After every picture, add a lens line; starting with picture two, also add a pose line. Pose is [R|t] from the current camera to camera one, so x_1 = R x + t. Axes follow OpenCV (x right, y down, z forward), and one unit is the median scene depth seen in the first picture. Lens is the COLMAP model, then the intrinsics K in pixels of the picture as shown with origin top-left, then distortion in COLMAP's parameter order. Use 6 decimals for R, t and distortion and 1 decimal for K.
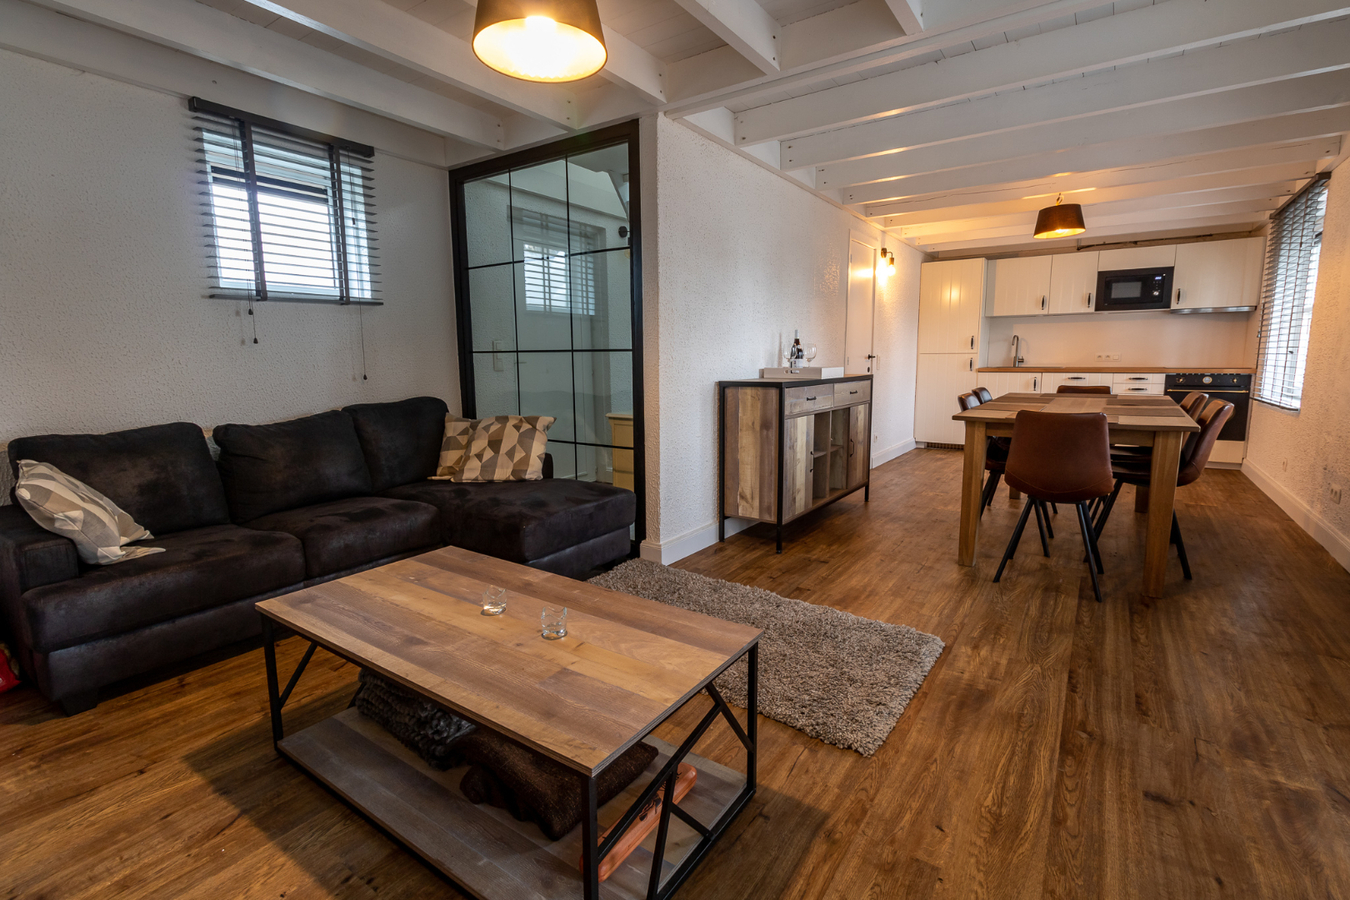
lens RADIAL K [[626.1, 0, 675.0], [0, 626.1, 450.0], [0, 0, 1]] dist [0.001187, 0.000455]
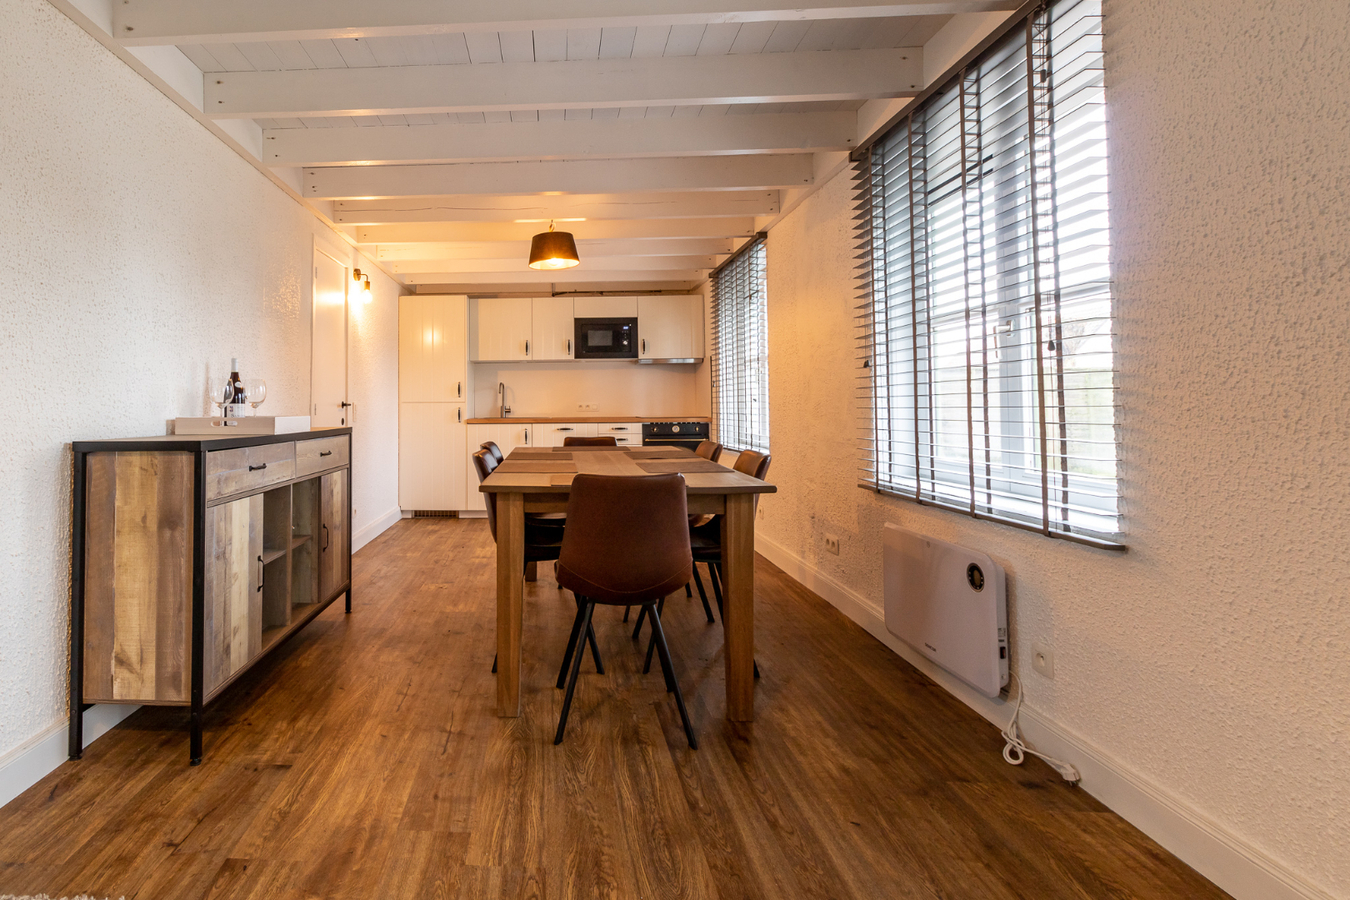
lens RADIAL K [[693.2, 0, 522.7], [0, 693.2, 375.2], [0, 0, 1]] dist [0.002289, 0.000291]
pose [[0.846621, 0.027047, 0.531508, 0.074045], [0.078708, 0.981362, -0.175311, -0.030598], [-0.526343, 0.190256, 0.828713, 0.285018]]
